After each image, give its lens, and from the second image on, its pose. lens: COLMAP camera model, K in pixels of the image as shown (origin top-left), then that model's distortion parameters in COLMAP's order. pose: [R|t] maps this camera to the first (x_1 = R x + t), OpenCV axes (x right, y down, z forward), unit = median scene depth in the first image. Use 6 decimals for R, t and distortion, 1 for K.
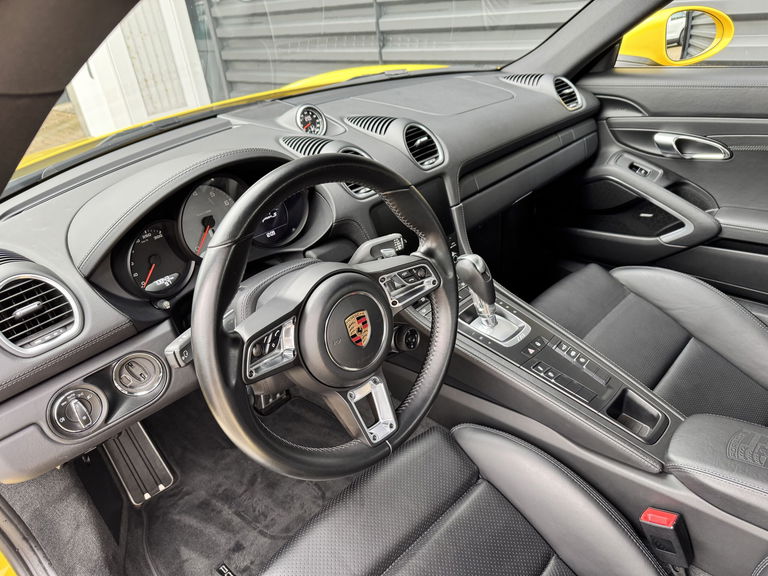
lens RADIAL K [[541.1, 0, 384.0], [0, 541.1, 288.0], [0, 0, 1]] dist [0.226458, -0.000145]
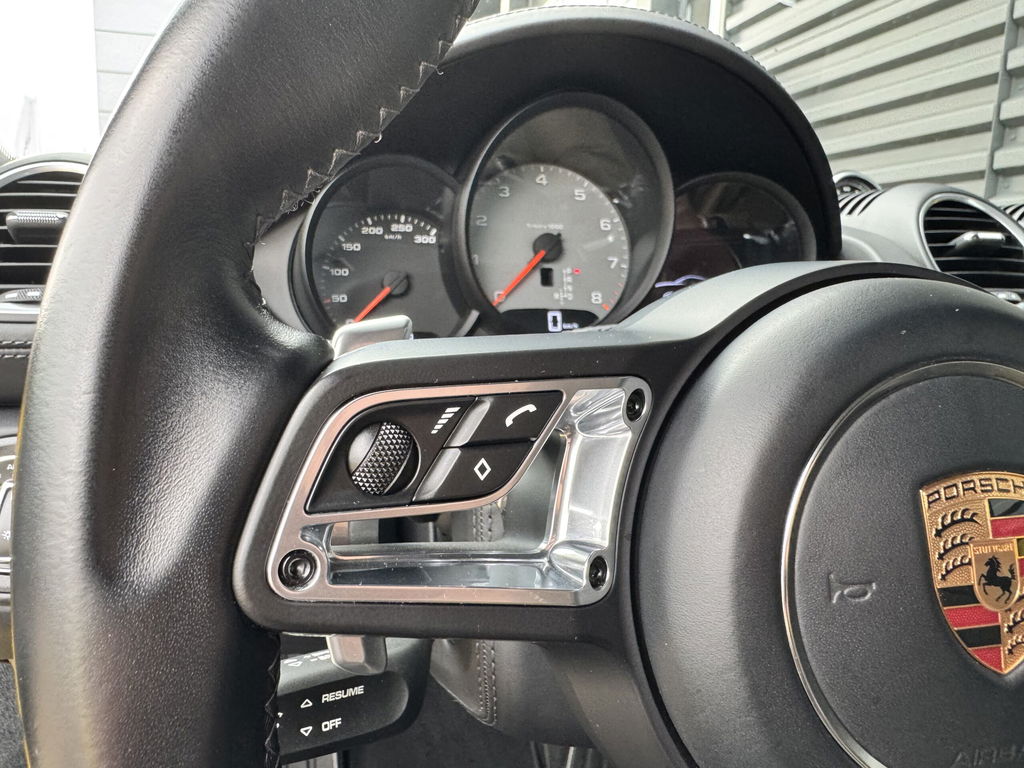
lens RADIAL K [[727.2, 0, 457.1], [0, 727.2, 379.7], [0, 0, 1]] dist [0.002830, 0.001153]
pose [[0.845922, 0.135870, -0.515709, -0.079105], [-0.277840, 0.937683, -0.208699, 0.114838], [0.455216, 0.319828, 0.830957, 0.699797]]
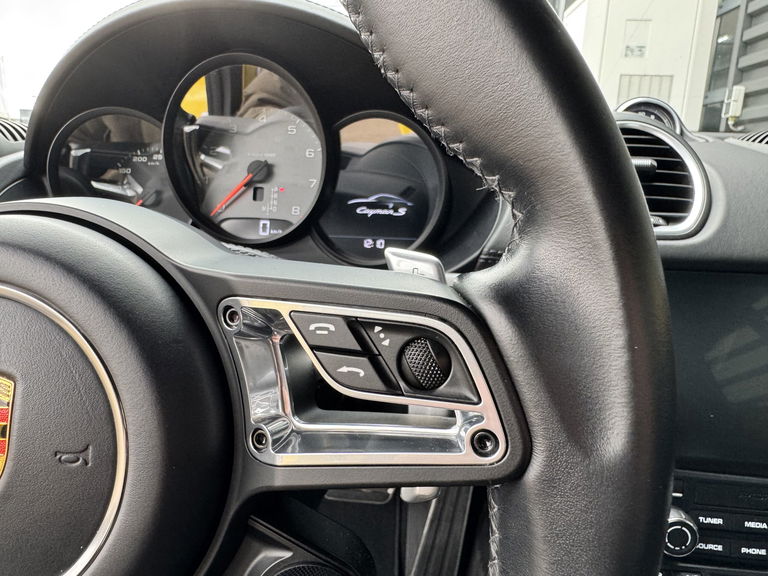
lens RADIAL K [[539.0, 0, 349.3], [0, 539.0, 285.9], [0, 0, 1]] dist [0.004068, 0.002920]
pose [[0.642003, 0.211486, -0.736957, 0.211254], [-0.375031, 0.924986, -0.061265, -0.035077], [0.668718, 0.315714, 0.673158, 0.932948]]
